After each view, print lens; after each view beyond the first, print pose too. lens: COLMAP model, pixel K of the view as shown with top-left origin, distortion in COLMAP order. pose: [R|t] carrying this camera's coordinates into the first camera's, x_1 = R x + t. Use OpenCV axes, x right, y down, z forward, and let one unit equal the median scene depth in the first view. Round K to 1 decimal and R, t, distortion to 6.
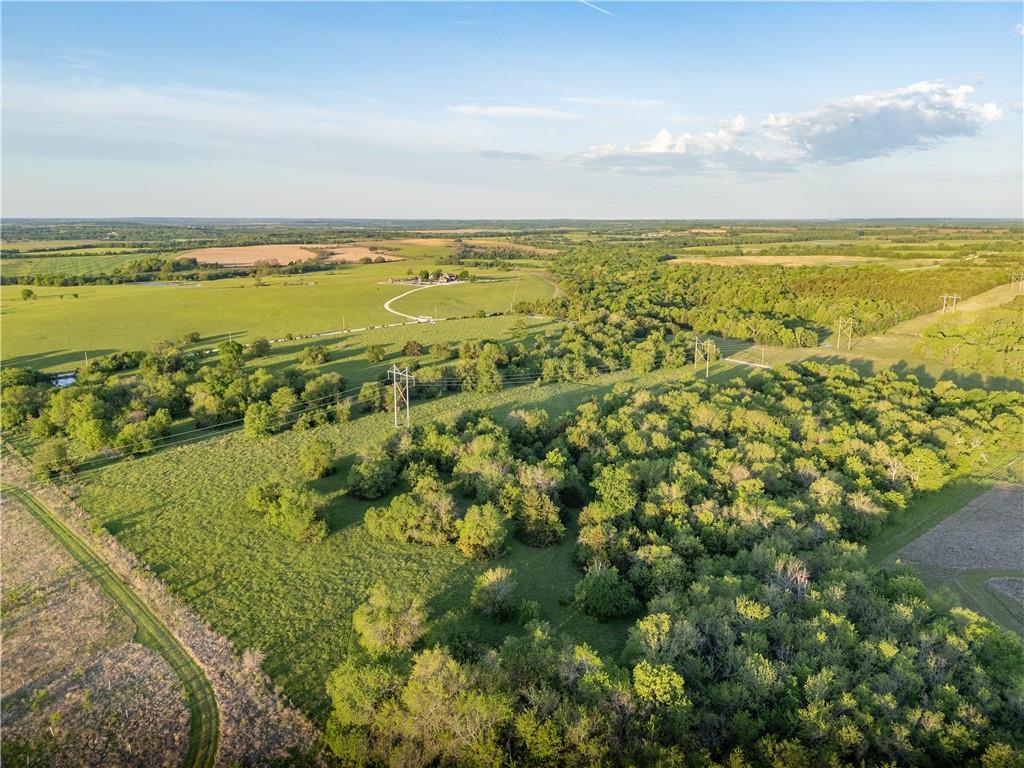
lens RADIAL K [[715.7, 0, 513.3], [0, 715.7, 380.6], [0, 0, 1]] dist [0.043489, -0.025408]
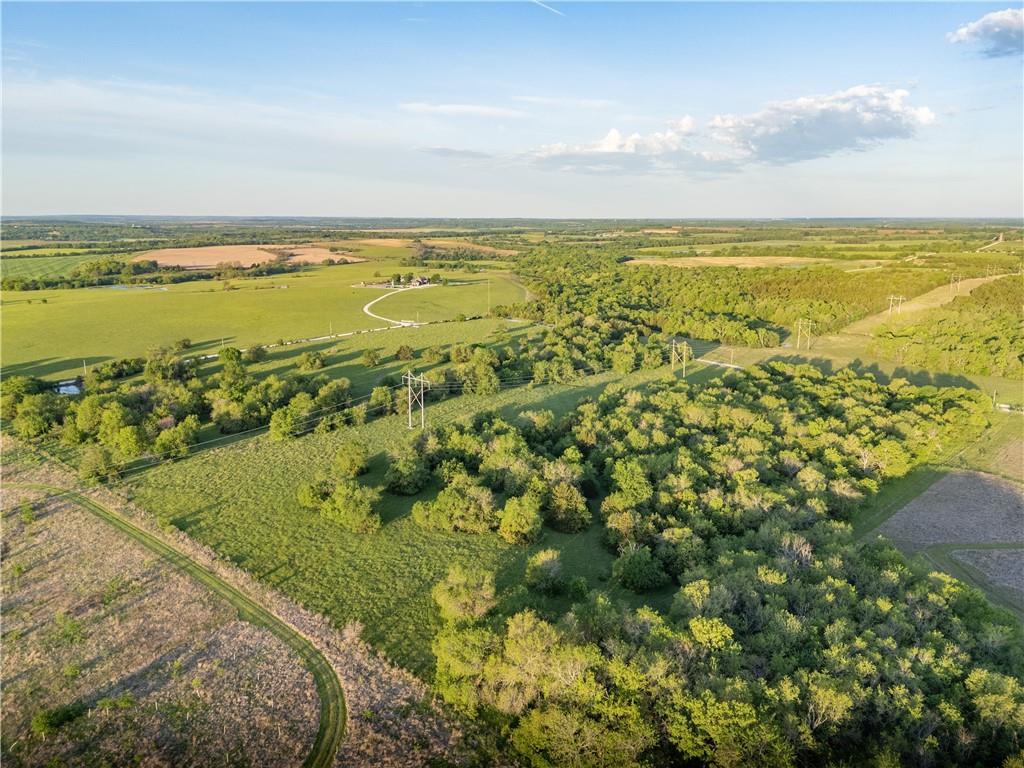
lens RADIAL K [[715.7, 0, 511.1], [0, 715.7, 386.8], [0, 0, 1]] dist [0.043489, -0.025408]
pose [[0.998015, -0.012336, 0.061749, -0.078234], [0.011712, 0.999877, 0.010468, -0.006941], [-0.061870, -0.009724, 0.998037, -0.075127]]
